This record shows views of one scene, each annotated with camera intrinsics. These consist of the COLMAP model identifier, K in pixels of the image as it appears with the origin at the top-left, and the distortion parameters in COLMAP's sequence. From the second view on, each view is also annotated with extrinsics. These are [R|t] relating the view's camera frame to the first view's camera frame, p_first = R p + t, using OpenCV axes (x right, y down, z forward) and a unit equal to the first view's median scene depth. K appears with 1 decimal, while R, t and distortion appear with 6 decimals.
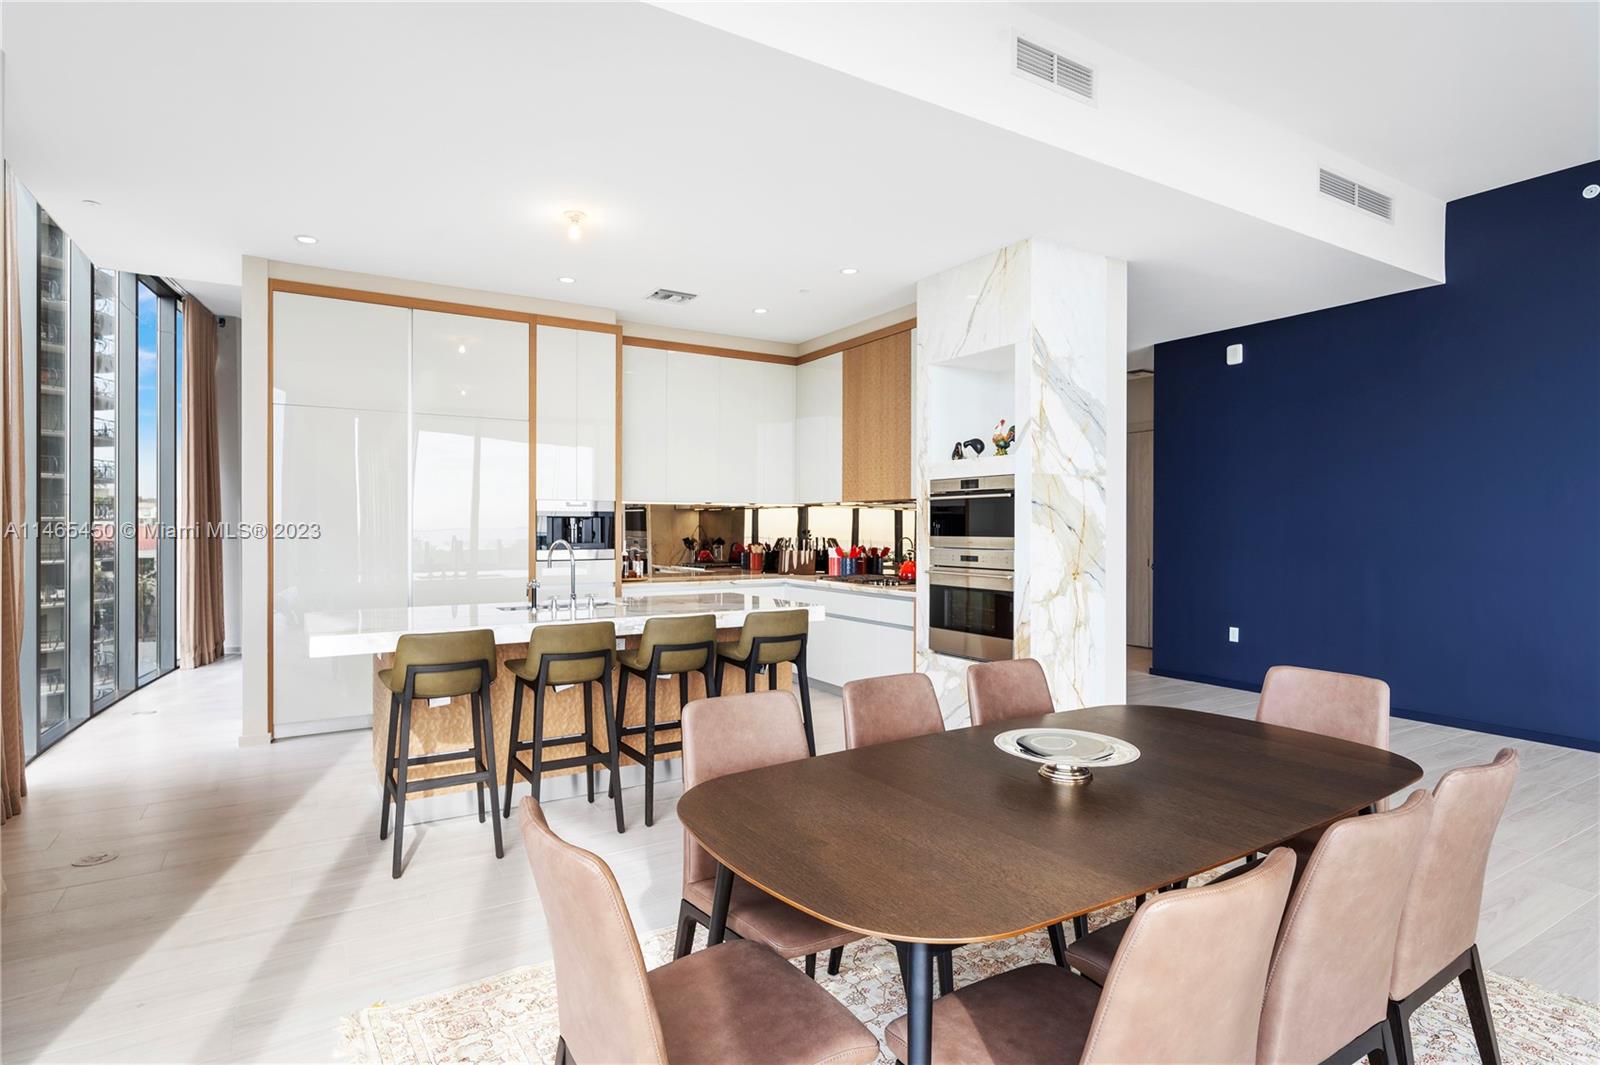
lens RADIAL K [[818.4, 0, 793.1], [0, 818.4, 527.0], [0, 0, 1]] dist [0.001248, 0.000612]
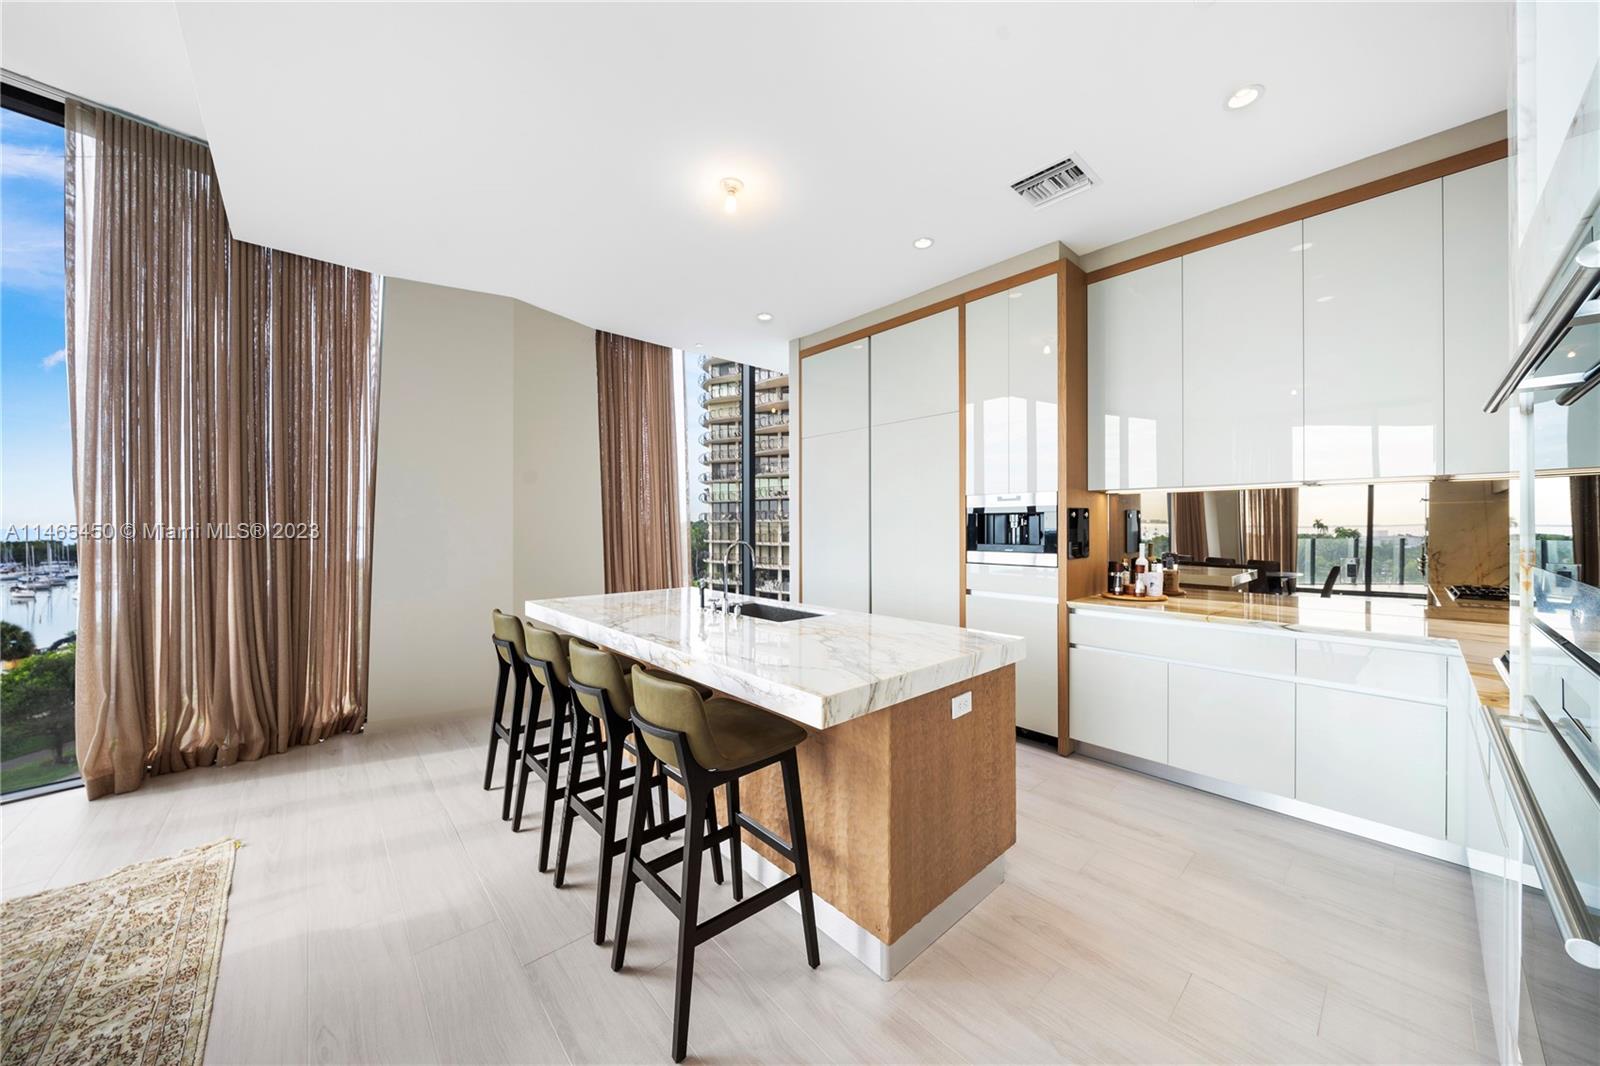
lens RADIAL K [[547.0, 0, 793.8], [0, 547.0, 521.2], [0, 0, 1]] dist [-0.008663, 0.000143]
pose [[0.173412, -0.006779, -0.984826, 0.279261], [0.003182, 0.999975, -0.006323, -0.001412], [0.984844, -0.002037, 0.173429, 0.779712]]
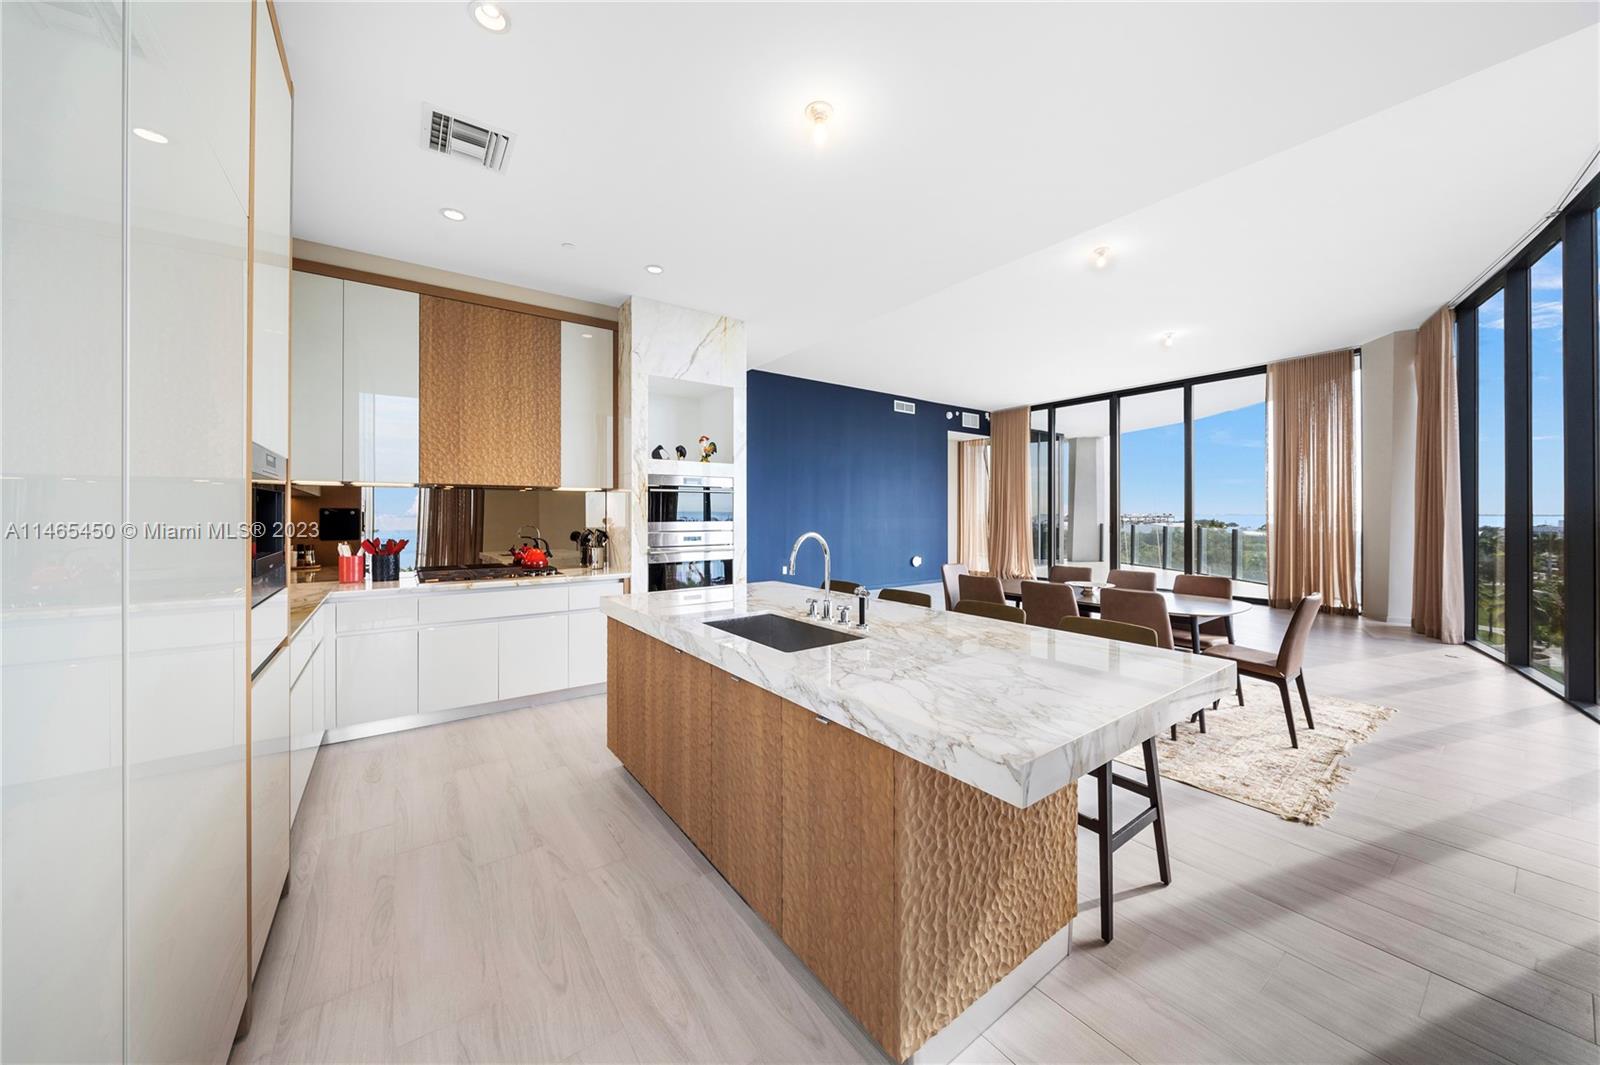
lens RADIAL K [[557.0, 0, 796.4], [0, 557.0, 514.4], [0, 0, 1]] dist [-0.007392, 0.000077]
pose [[-0.078760, 0.000989, 0.996893, -0.640629], [0.001698, 0.999998, -0.000858, 0.000776], [-0.996892, 0.001626, -0.078761, 0.860973]]
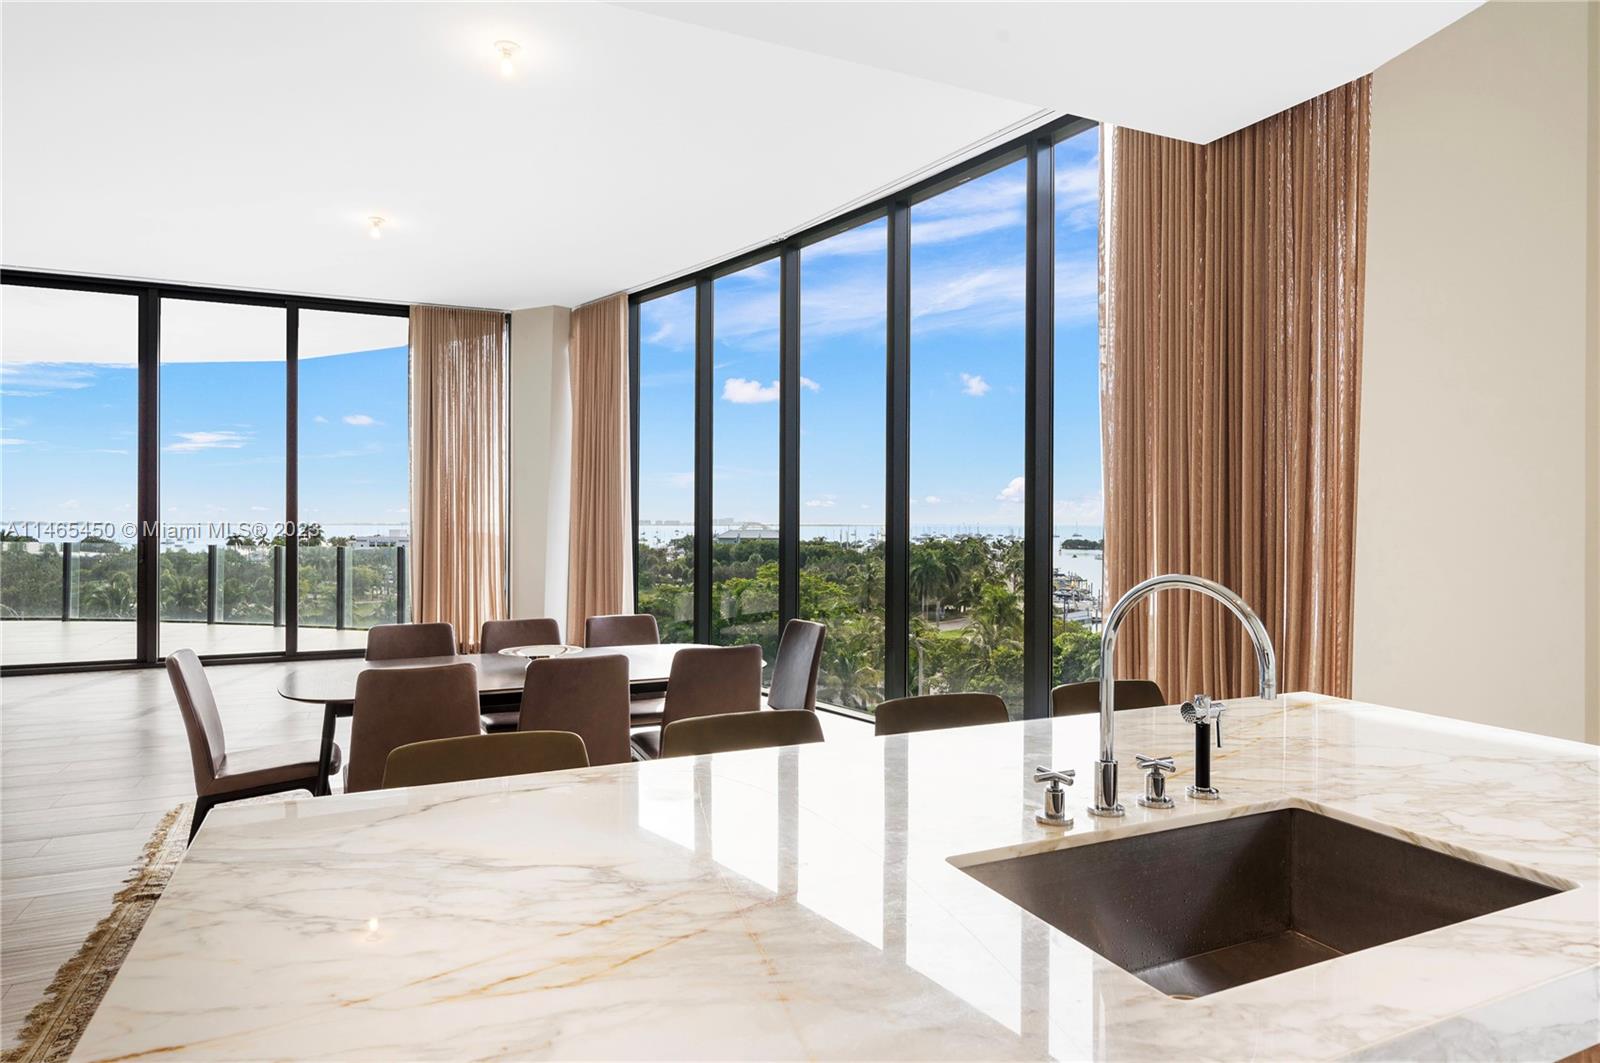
lens RADIAL K [[911.7, 0, 789.9], [0, 911.7, 522.7], [0, 0, 1]] dist [0.002934, 0.001405]
pose [[-0.991995, -0.001994, 0.126258, -0.161191], [-0.002052, 0.999998, -0.000325, -0.000075], [-0.126257, -0.000581, -0.991997, 1.069108]]
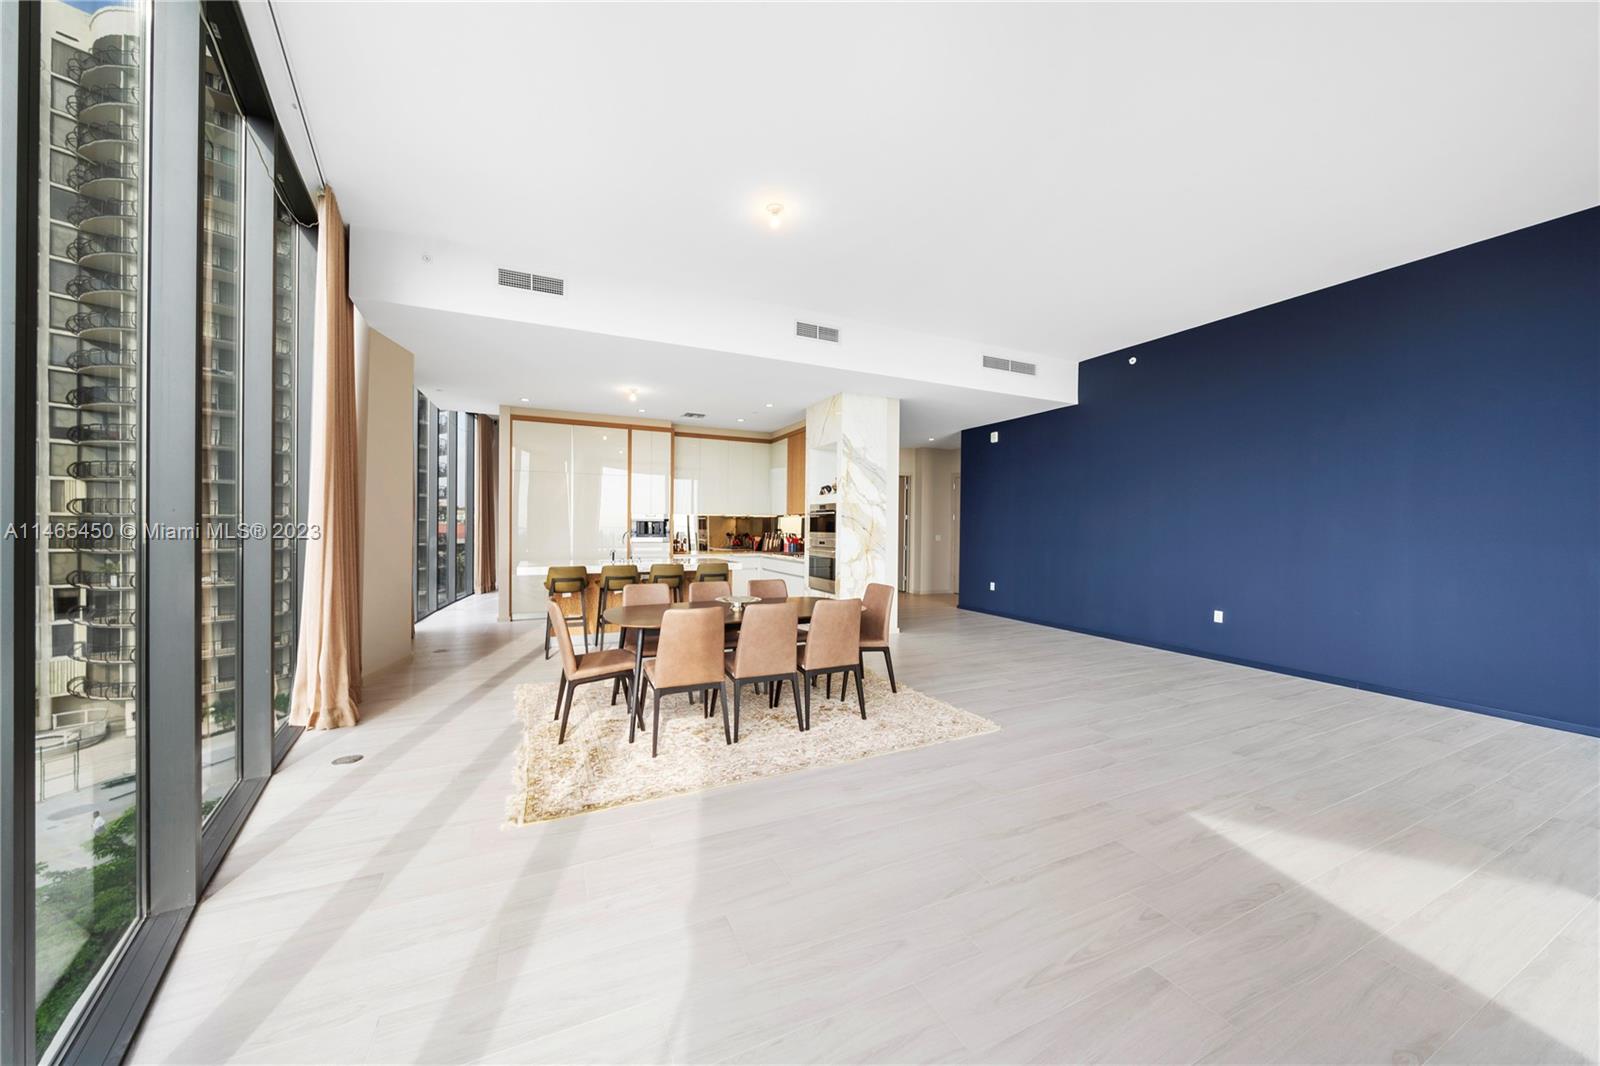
lens RADIAL K [[544.8, 0, 794.8], [0, 544.8, 527.6], [0, 0, 1]] dist [-0.006257, -0.000121]
pose [[0.993012, 0.008167, -0.117731, 0.294309], [-0.008176, 0.999966, 0.000410, -0.000356], [0.117730, 0.000556, 0.993045, -0.368808]]
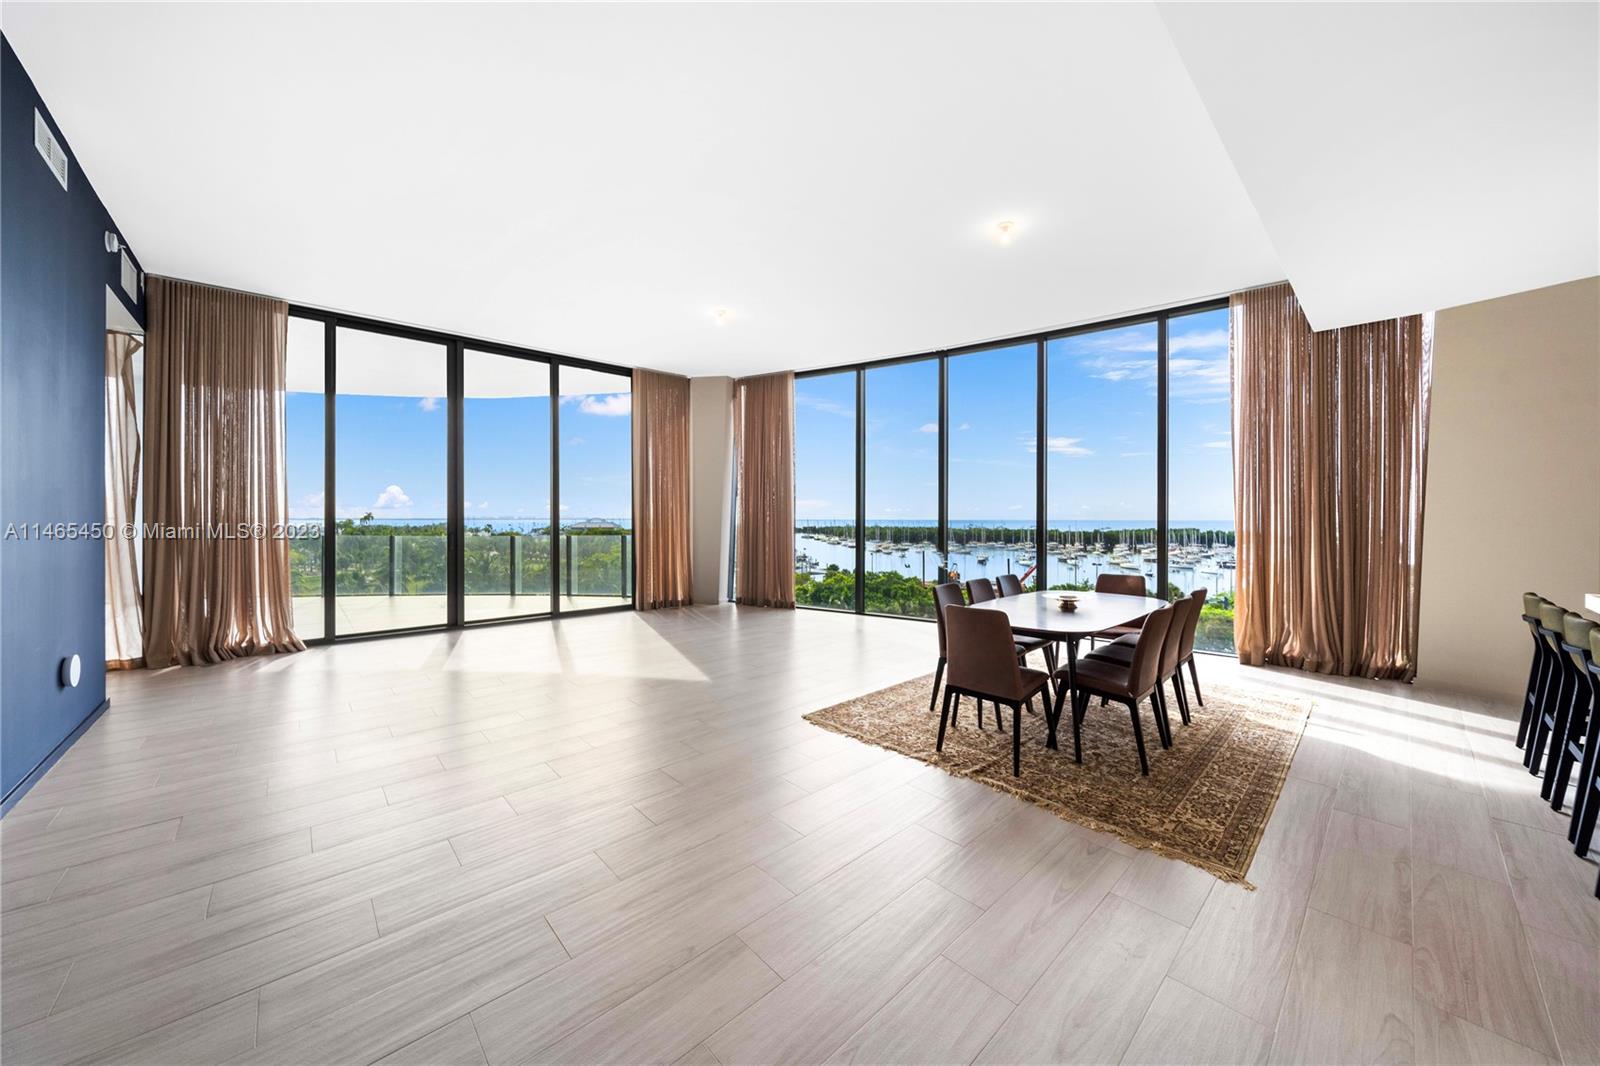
lens RADIAL K [[560.1, 0, 792.1], [0, 560.1, 521.2], [0, 0, 1]] dist [-0.001955, -0.000168]
pose [[-0.983273, -0.001949, -0.182126, 0.610653], [-0.002765, 0.999987, 0.004225, -0.000869], [0.182116, 0.004658, -0.983266, 1.032623]]
